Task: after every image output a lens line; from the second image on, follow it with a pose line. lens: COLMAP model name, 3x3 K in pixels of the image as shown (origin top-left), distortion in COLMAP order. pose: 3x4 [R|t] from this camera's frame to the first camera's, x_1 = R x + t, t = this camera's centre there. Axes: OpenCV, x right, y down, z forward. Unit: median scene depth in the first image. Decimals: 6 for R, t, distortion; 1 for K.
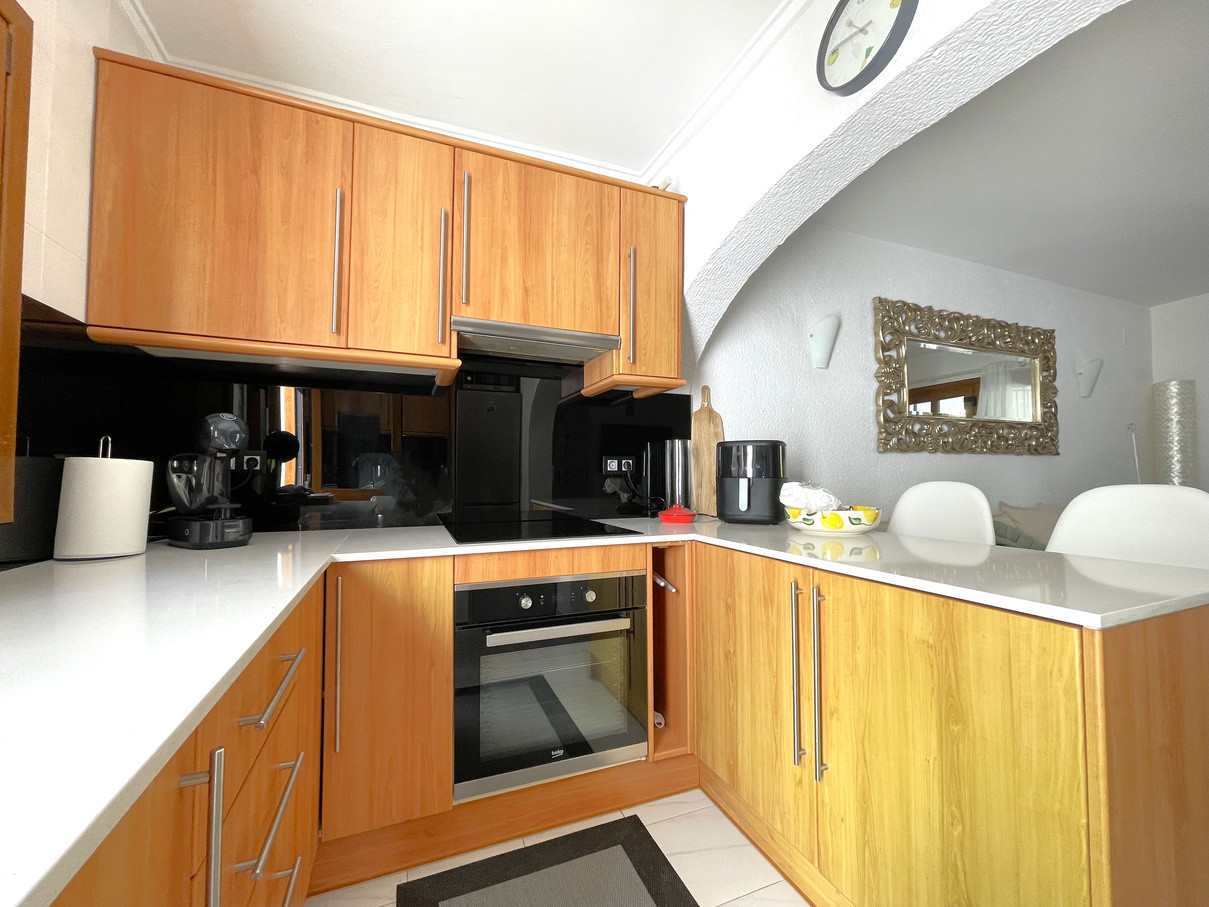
lens RADIAL K [[488.0, 0, 605.5], [0, 488.0, 453.2], [0, 0, 1]] dist [0.000375, 0.000003]
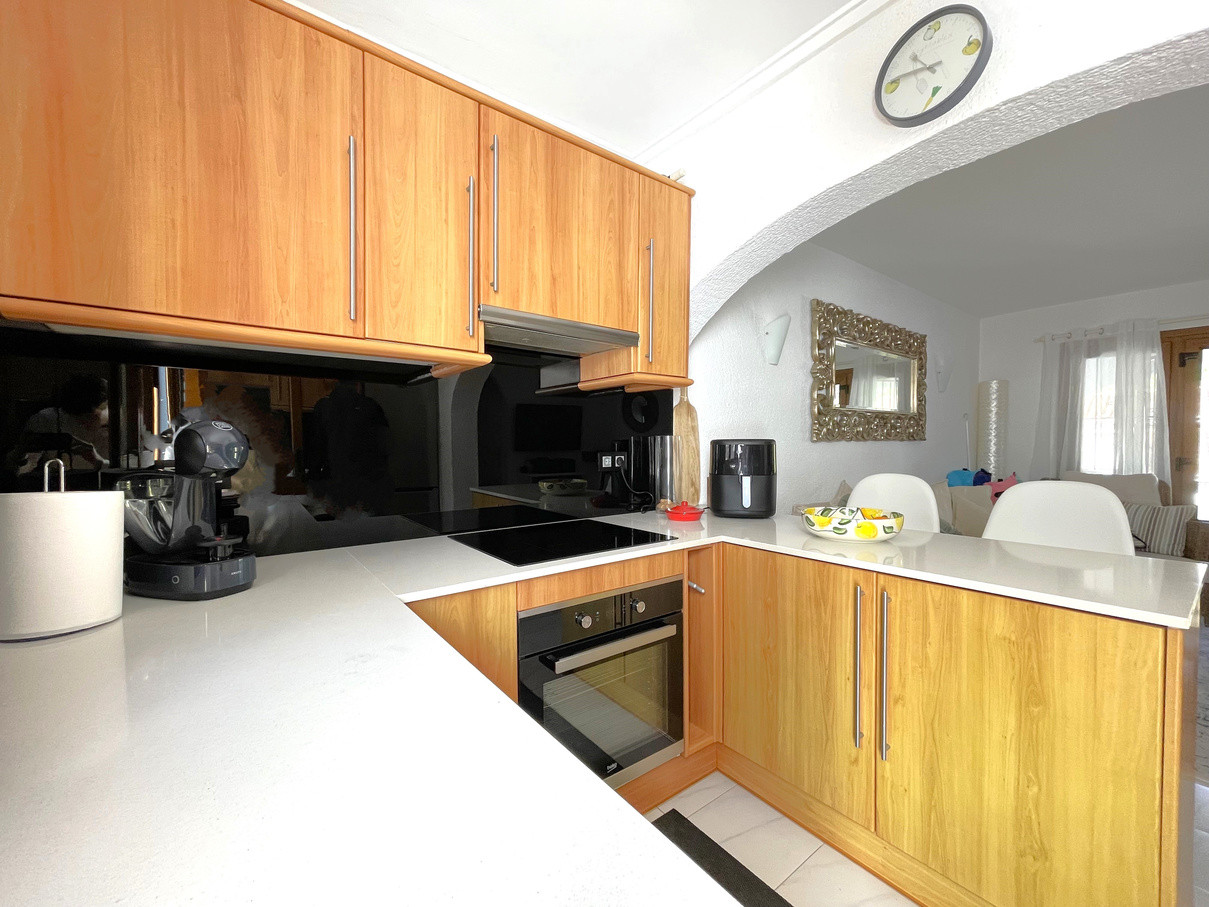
lens RADIAL K [[488.0, 0, 604.1], [0, 488.0, 452.7], [0, 0, 1]] dist [0.000375, 0.000003]
pose [[0.965548, -0.008882, 0.260075, -0.353588], [-0.006976, 0.998175, 0.059987, -0.074885], [-0.260133, -0.059735, 0.963723, 0.091641]]
